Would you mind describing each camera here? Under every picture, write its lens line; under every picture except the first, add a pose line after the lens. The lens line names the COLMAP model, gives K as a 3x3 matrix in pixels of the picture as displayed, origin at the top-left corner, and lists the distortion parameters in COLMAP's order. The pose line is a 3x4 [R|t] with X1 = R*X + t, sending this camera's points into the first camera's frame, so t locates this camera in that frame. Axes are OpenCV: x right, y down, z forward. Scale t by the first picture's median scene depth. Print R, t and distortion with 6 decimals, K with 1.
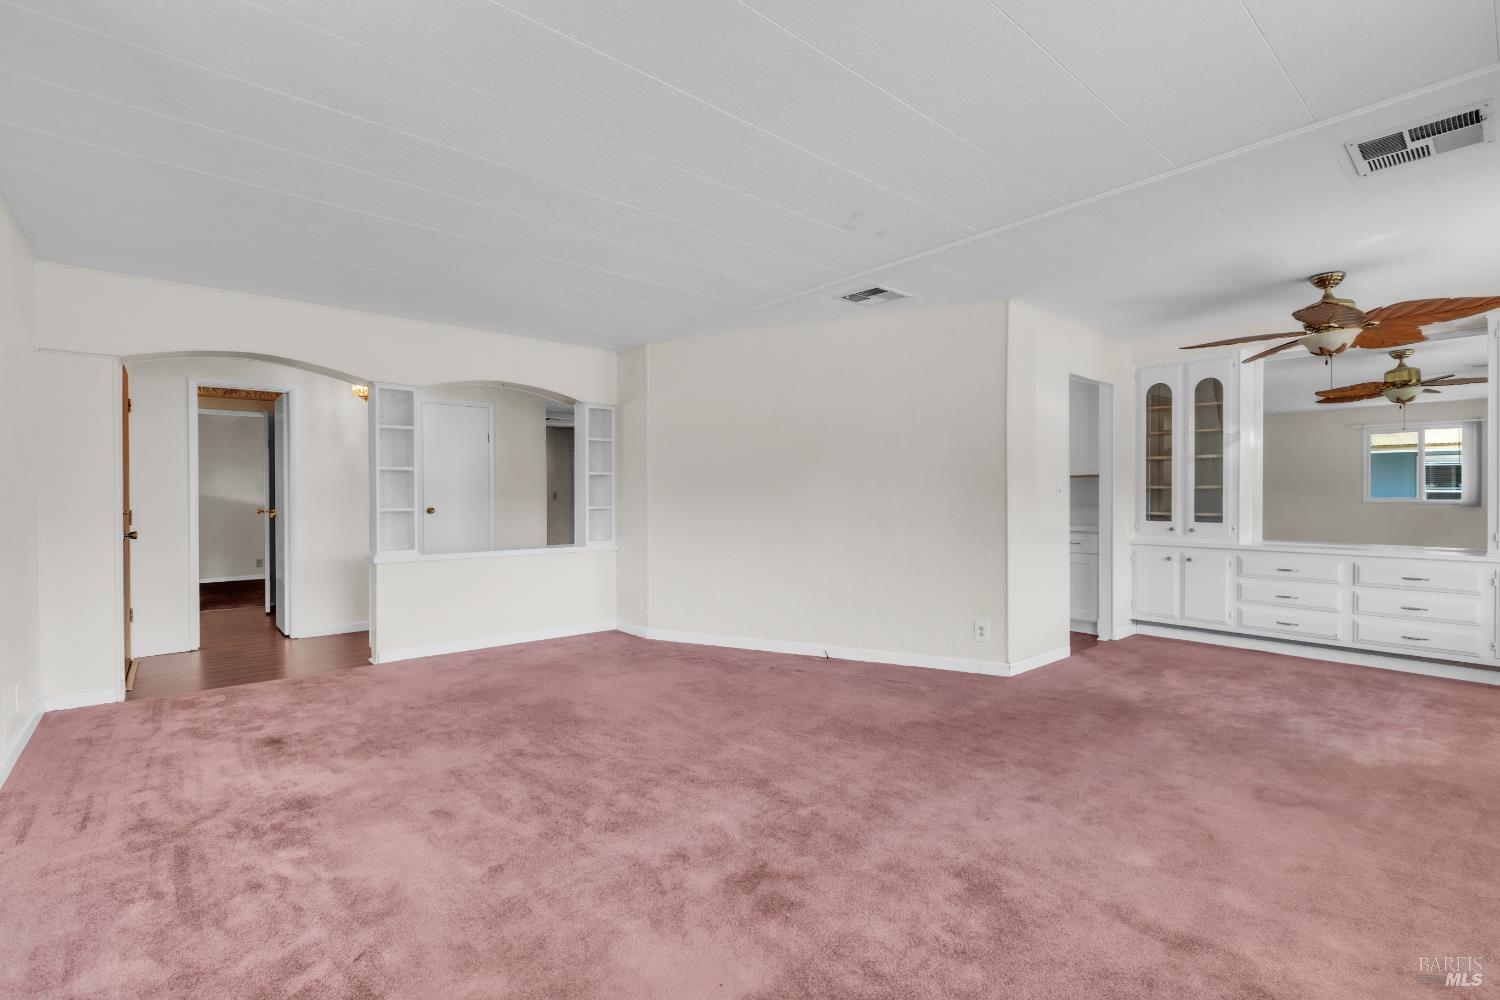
lens RADIAL K [[684.4, 0, 743.7], [0, 684.4, 499.6], [0, 0, 1]] dist [0.004690, -0.001376]
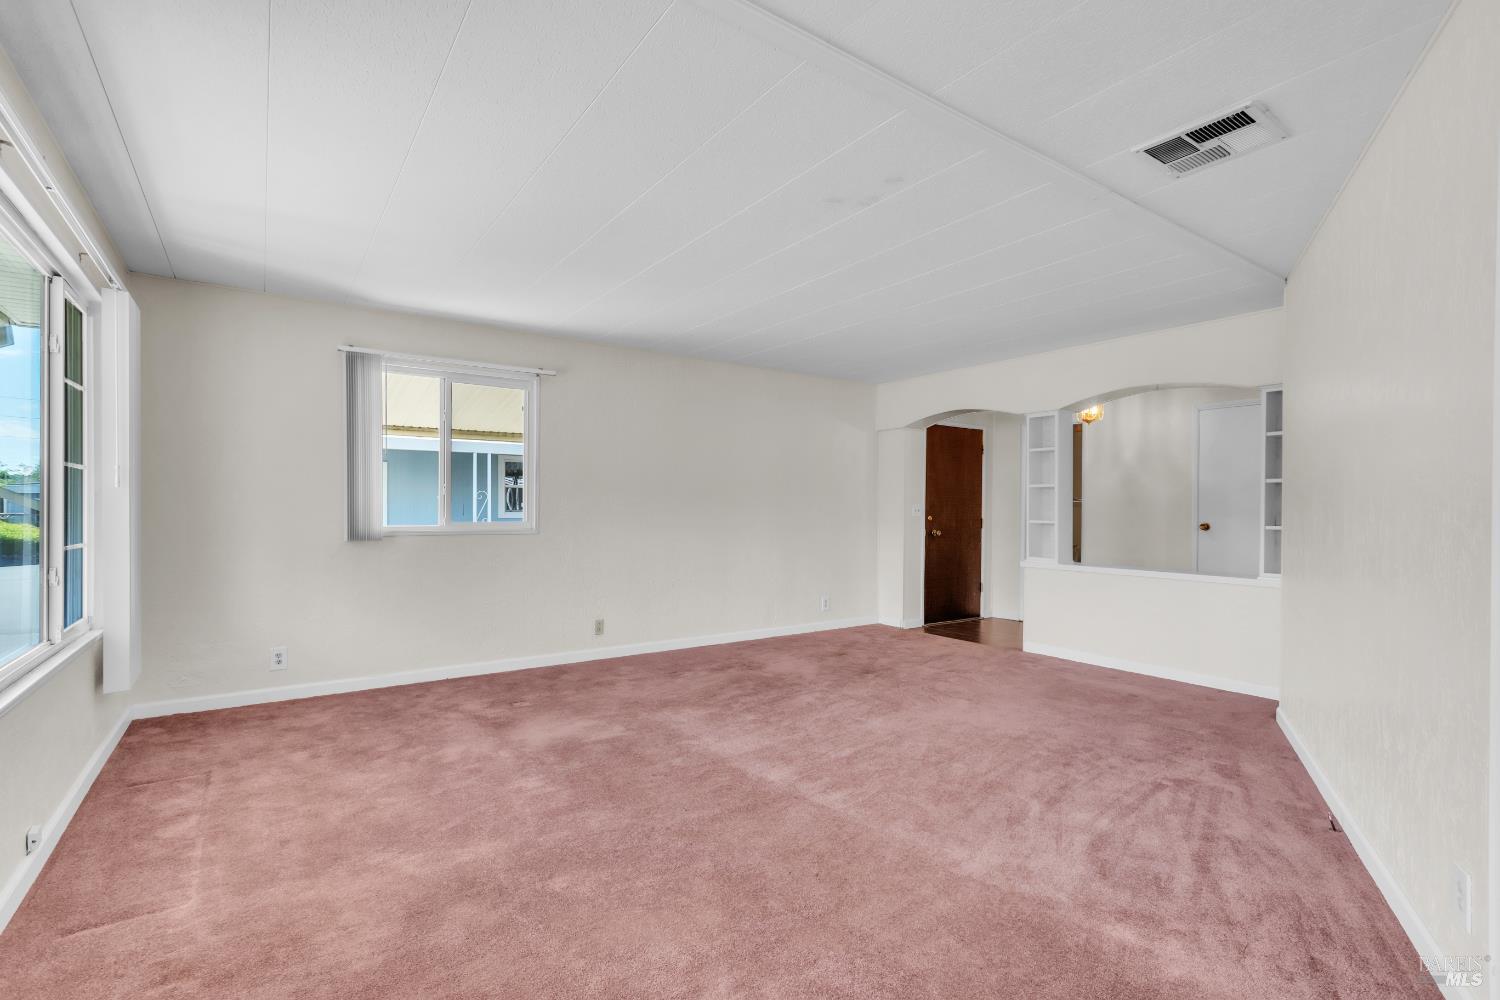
lens RADIAL K [[684.4, 0, 743.4], [0, 684.4, 507.1], [0, 0, 1]] dist [0.004690, -0.001376]
pose [[-0.093572, -0.004019, -0.995604, 0.752731], [-0.007815, 0.999964, -0.003302, -0.002514], [0.995582, 0.007472, -0.093600, 0.672163]]
